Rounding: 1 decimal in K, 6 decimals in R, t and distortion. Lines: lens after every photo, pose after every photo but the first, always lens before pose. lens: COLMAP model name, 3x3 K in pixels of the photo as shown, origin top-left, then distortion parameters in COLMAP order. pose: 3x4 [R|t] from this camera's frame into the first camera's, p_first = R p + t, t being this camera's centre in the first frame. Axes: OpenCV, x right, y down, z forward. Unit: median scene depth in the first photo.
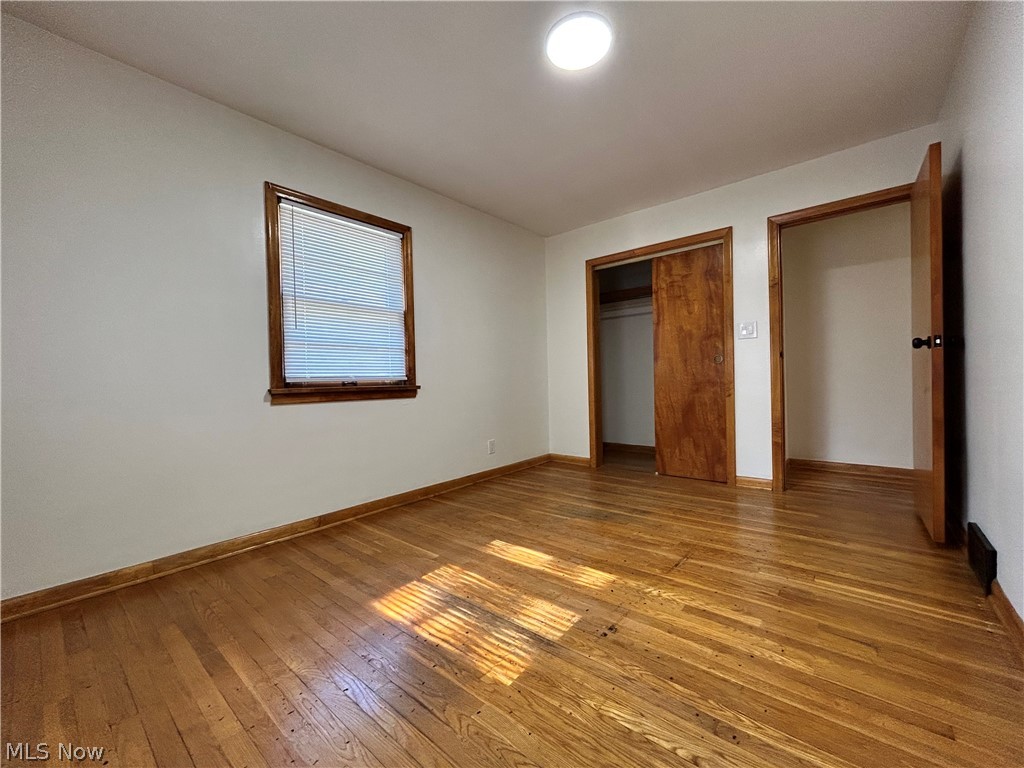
lens RADIAL K [[413.1, 0, 510.8], [0, 413.1, 382.5], [0, 0, 1]] dist [-0.001393, 0.001377]
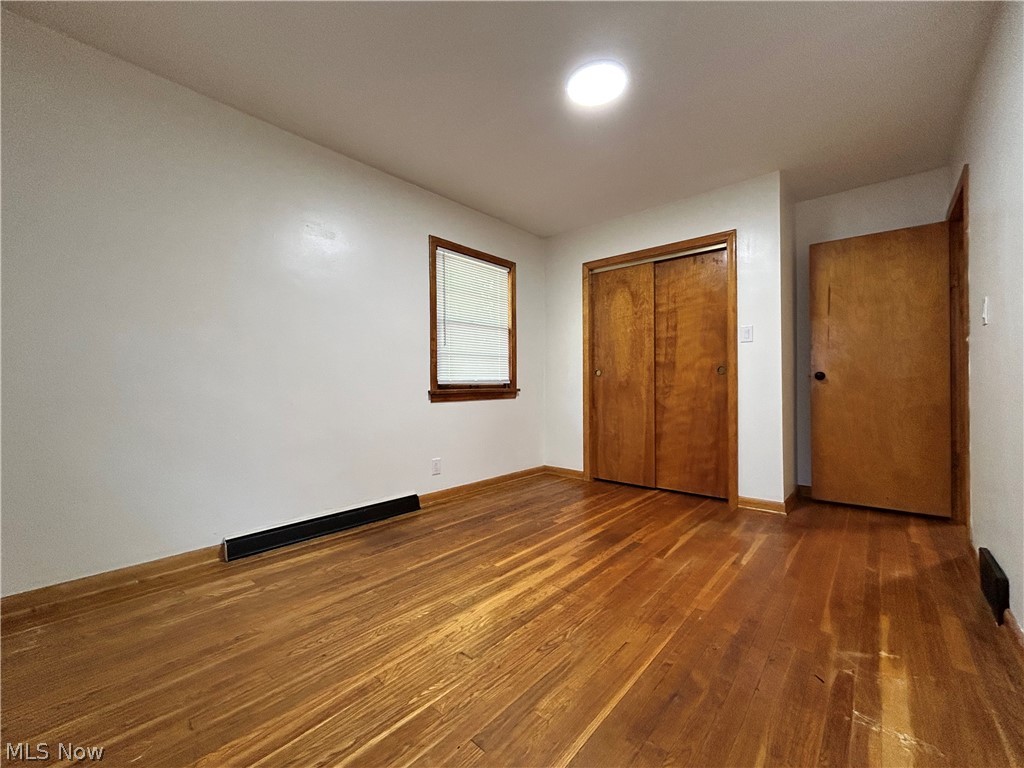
lens RADIAL K [[413.1, 0, 510.5], [0, 413.1, 381.9], [0, 0, 1]] dist [-0.001393, 0.001377]
pose [[0.999871, 0.014641, -0.006665, -0.281725], [-0.014724, 0.999813, -0.012554, 0.003461], [0.006480, 0.012650, 0.999899, -0.294344]]
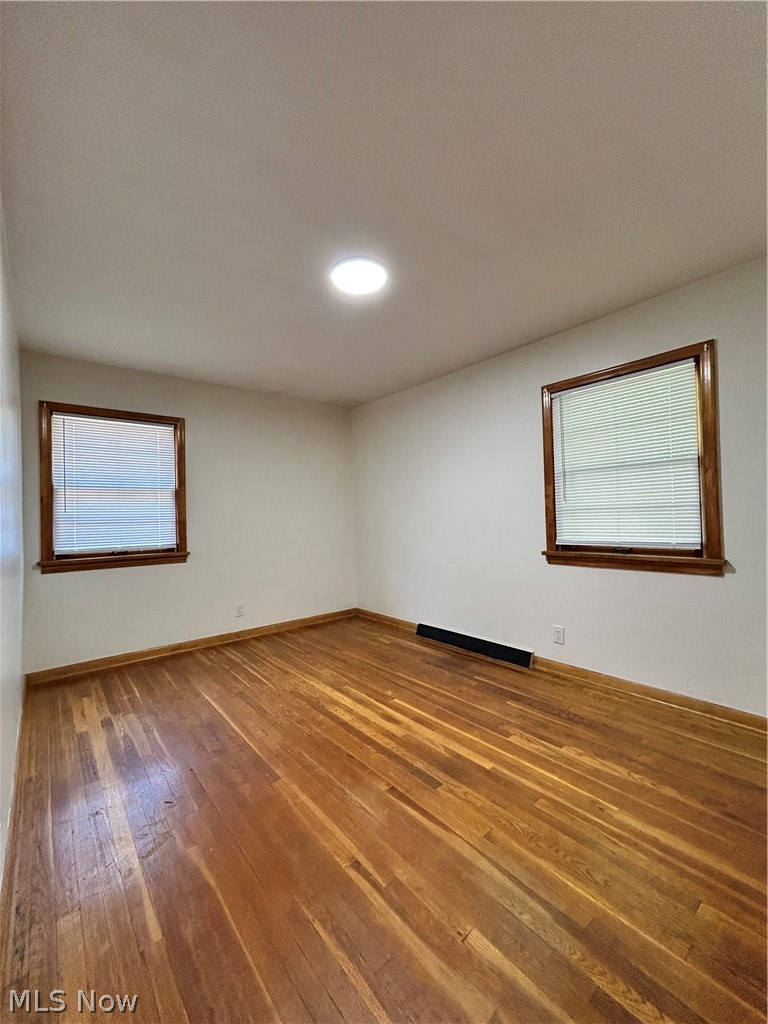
lens RADIAL K [[413.1, 0, 382.8], [0, 413.1, 511.4], [0, 0, 1]] dist [-0.001393, 0.001377]
pose [[-0.154605, 0.013981, -0.987877, 0.649682], [0.020389, 0.999732, 0.010958, -0.111295], [0.987766, -0.018448, -0.154848, 0.626069]]
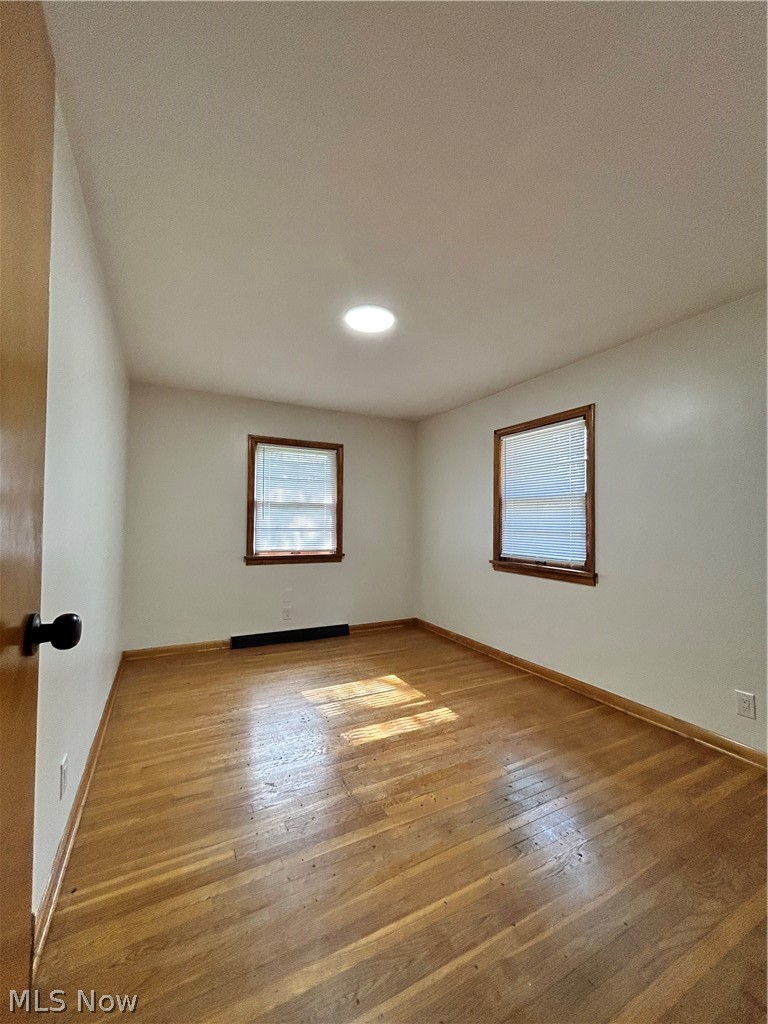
lens RADIAL K [[413.1, 0, 385.0], [0, 413.1, 515.8], [0, 0, 1]] dist [-0.001393, 0.001377]
pose [[-0.369624, 0.008868, -0.929139, 0.931969], [-0.004338, 0.999927, 0.011269, -0.151074], [0.929171, 0.008196, -0.369559, 1.059503]]
